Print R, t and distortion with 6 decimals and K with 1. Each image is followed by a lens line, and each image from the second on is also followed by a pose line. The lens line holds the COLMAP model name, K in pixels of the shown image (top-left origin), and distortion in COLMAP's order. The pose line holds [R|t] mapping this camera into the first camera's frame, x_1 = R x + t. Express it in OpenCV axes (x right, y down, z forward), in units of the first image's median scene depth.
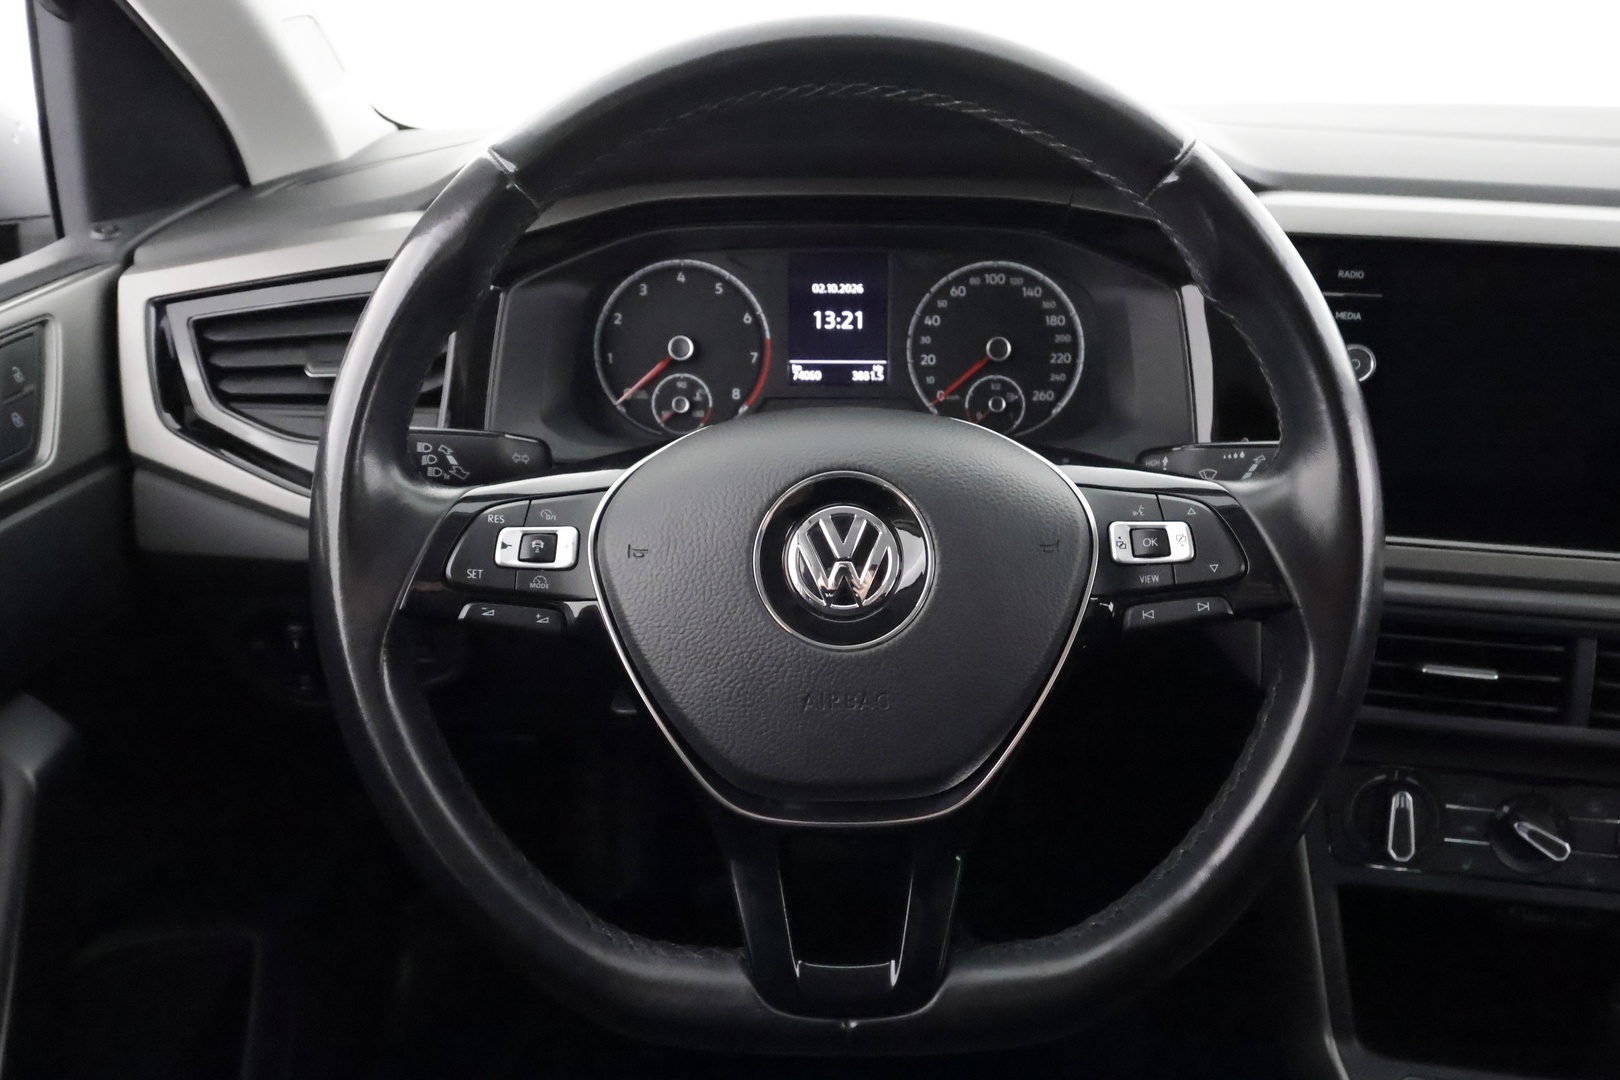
lens RADIAL K [[1147.7, 0, 810.0], [0, 1147.7, 540.0], [0, 0, 1]] dist [0.005873, 0.003205]
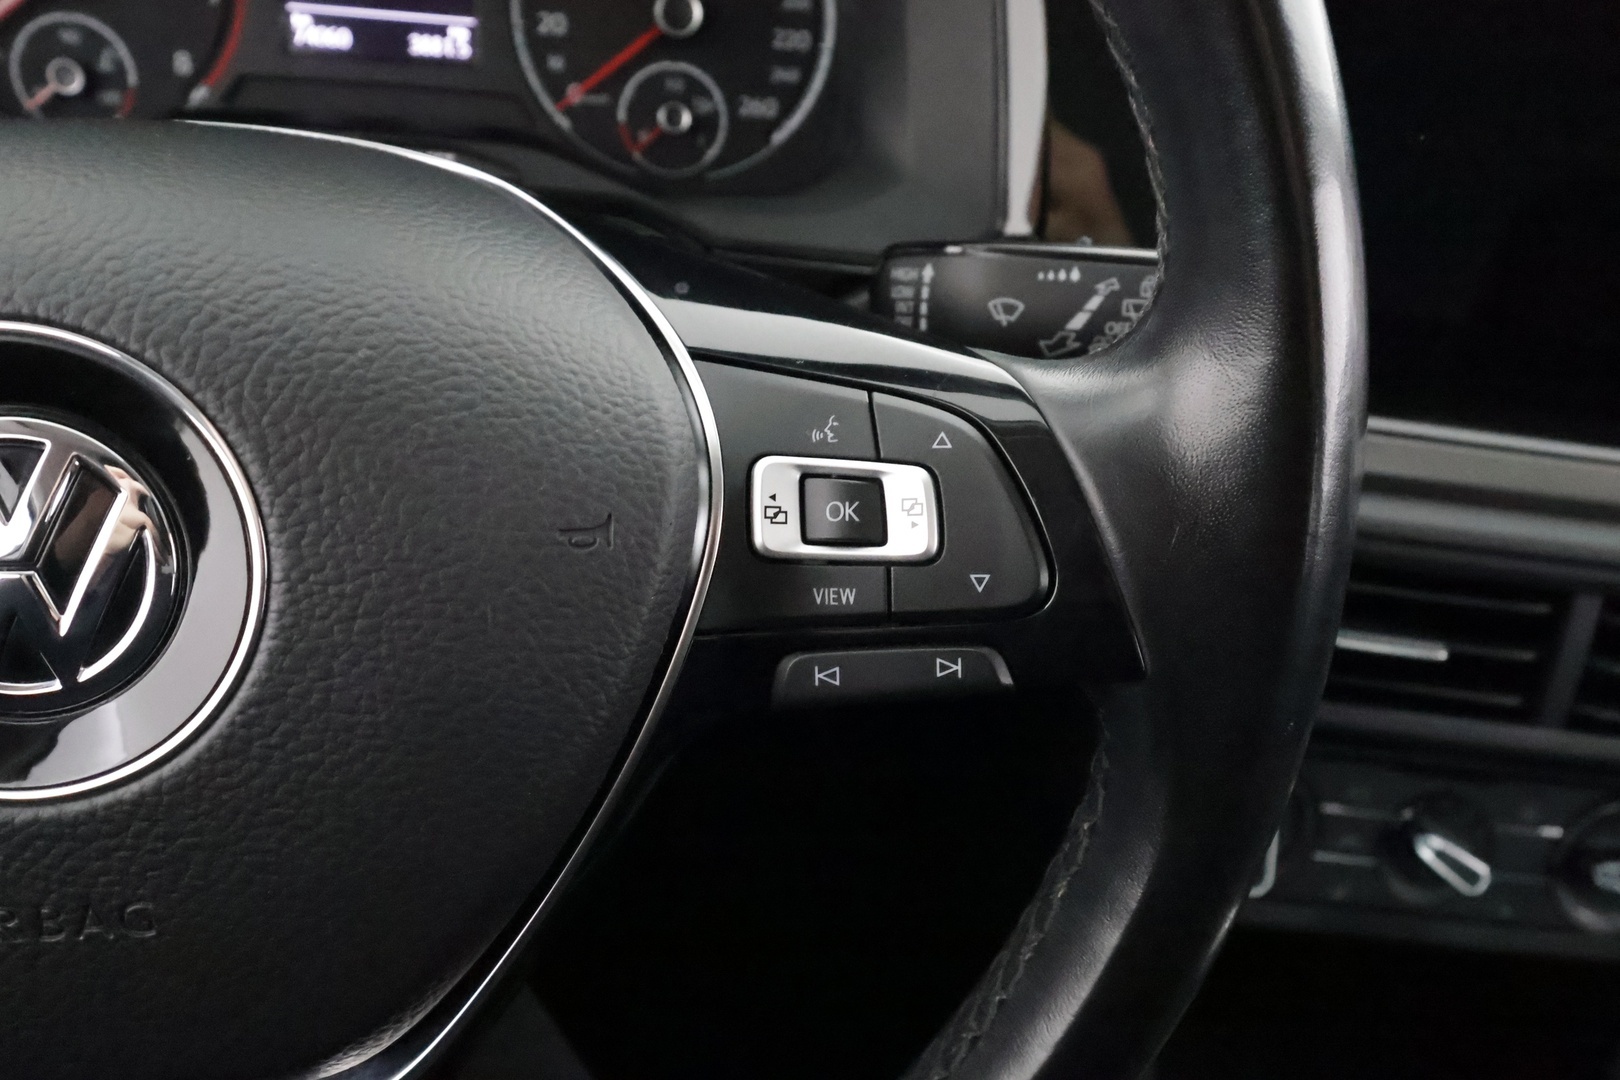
lens RADIAL K [[1285.1, 0, 810.0], [0, 1285.1, 540.0], [0, 0, 1]] dist [-0.000744, 0.001914]
pose [[0.987029, 0.015941, 0.159746, 0.145020], [-0.050872, 0.974834, 0.217048, -0.062792], [-0.152266, -0.222360, 0.963001, 0.376386]]
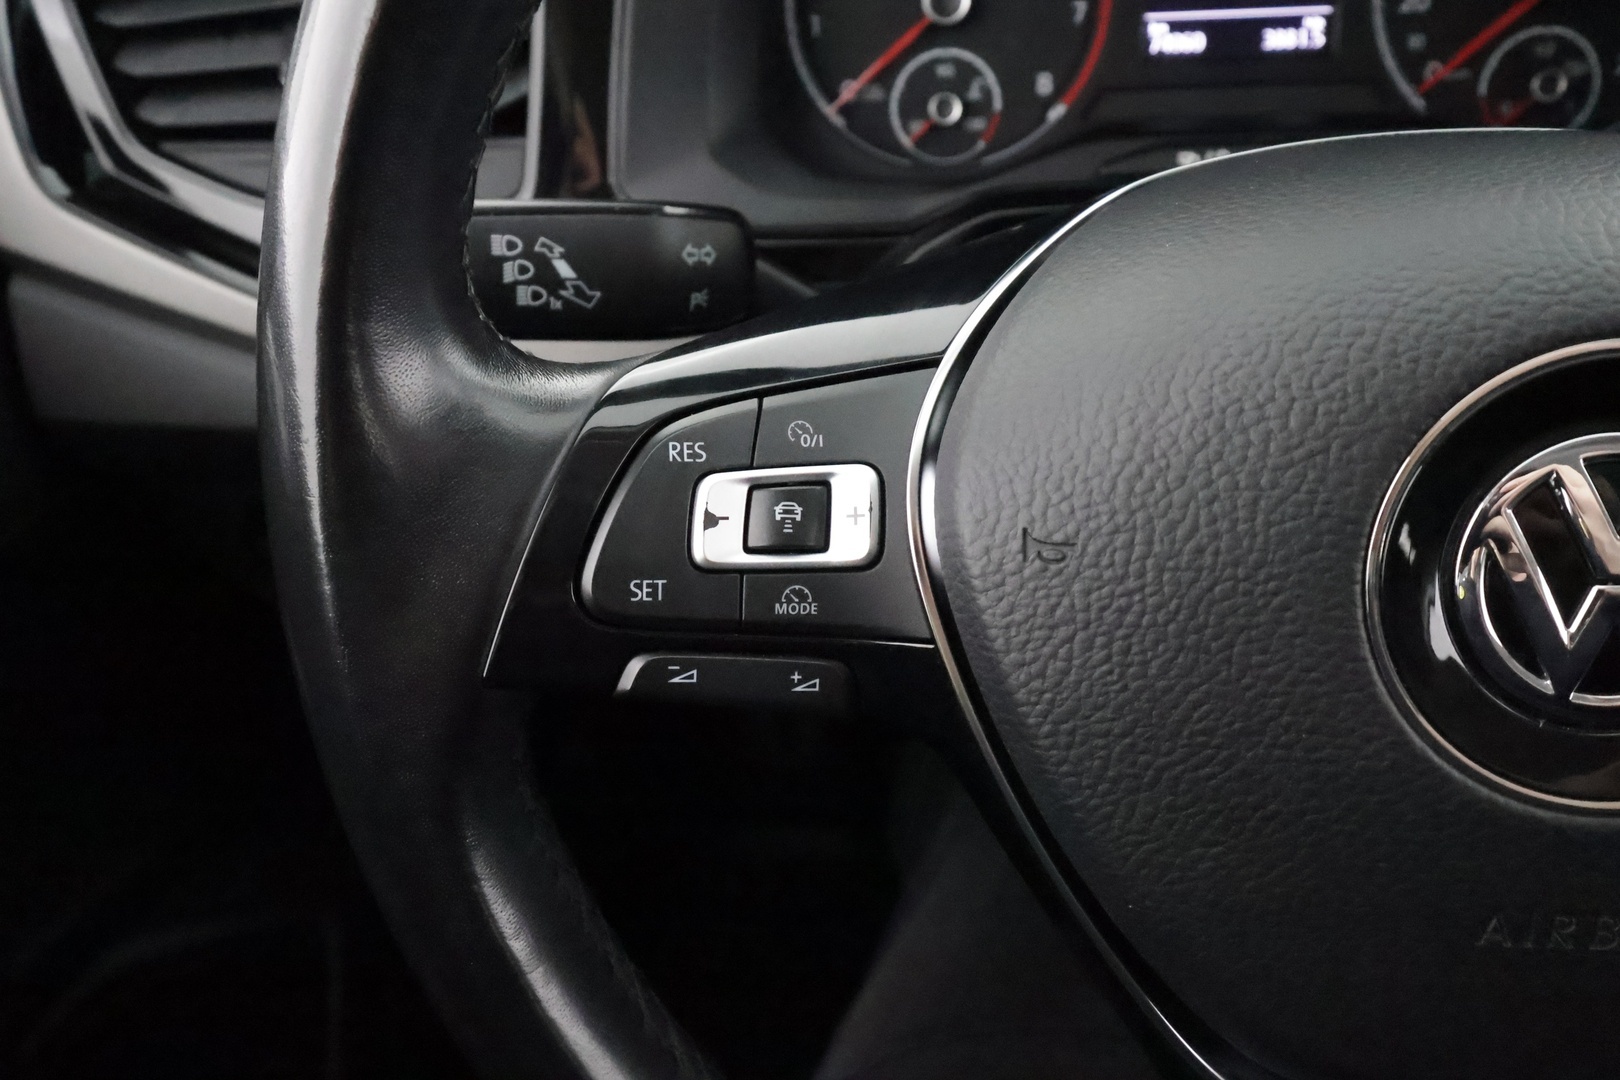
lens RADIAL K [[1285.1, 0, 810.0], [0, 1285.1, 540.0], [0, 0, 1]] dist [-0.000744, 0.001914]
pose [[0.994592, -0.003710, -0.103789, -0.126376], [0.027639, 0.972777, 0.230089, -0.066202], [0.100110, -0.231713, 0.967619, 0.380495]]
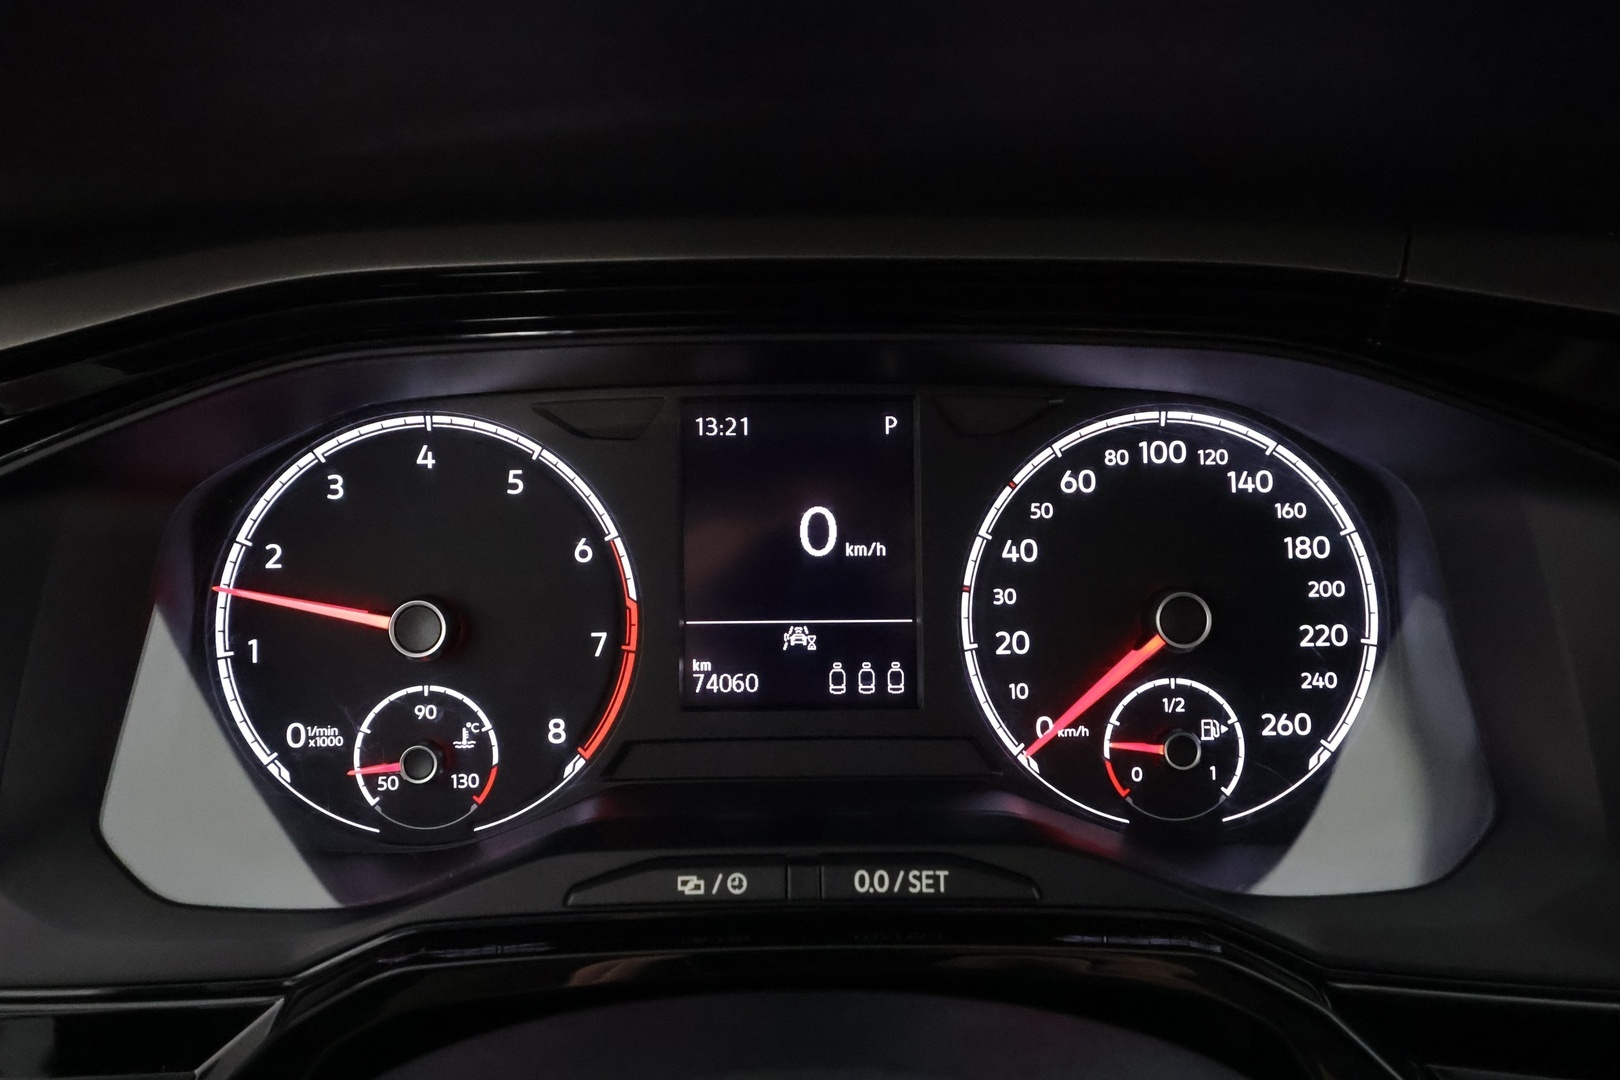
lens RADIAL K [[1285.1, 0, 810.0], [0, 1285.1, 540.0], [0, 0, 1]] dist [-0.000744, 0.001914]
pose [[0.999461, -0.014726, 0.029329, 0.016795], [0.017230, 0.996056, -0.087032, -0.172309], [-0.027932, 0.087491, 0.995774, 0.587091]]
